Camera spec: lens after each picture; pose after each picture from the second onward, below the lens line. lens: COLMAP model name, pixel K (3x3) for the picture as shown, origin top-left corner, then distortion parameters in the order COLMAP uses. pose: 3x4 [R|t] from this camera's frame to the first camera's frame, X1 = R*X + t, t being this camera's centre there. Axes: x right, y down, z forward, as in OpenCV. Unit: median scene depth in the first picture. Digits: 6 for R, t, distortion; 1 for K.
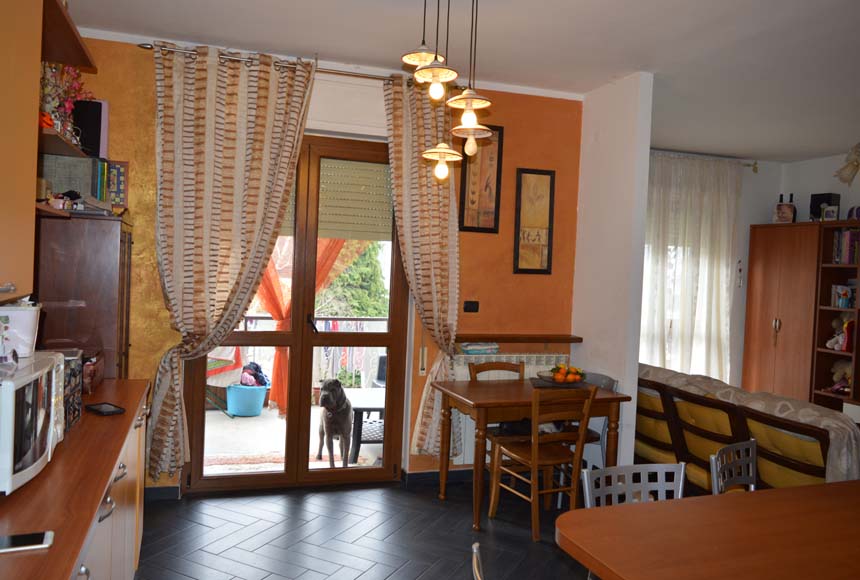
lens RADIAL K [[677.6, 0, 429.7], [0, 677.6, 288.3], [0, 0, 1]] dist [-0.002634, 0.003874]
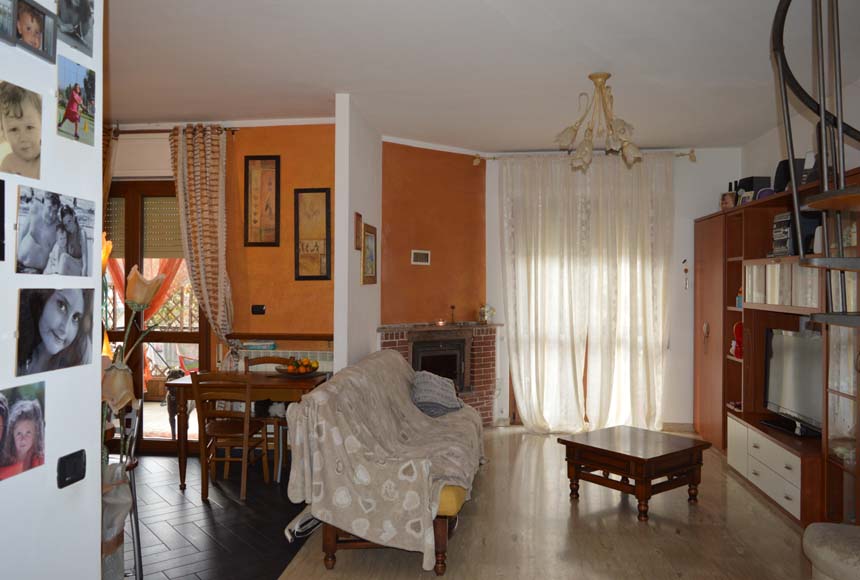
lens RADIAL K [[677.6, 0, 430.1], [0, 677.6, 287.8], [0, 0, 1]] dist [-0.002634, 0.003874]
pose [[0.903648, -0.036500, -0.426718, 0.823055], [0.018704, 0.998774, -0.045823, 0.047803], [0.427867, 0.033427, 0.903223, 0.061311]]
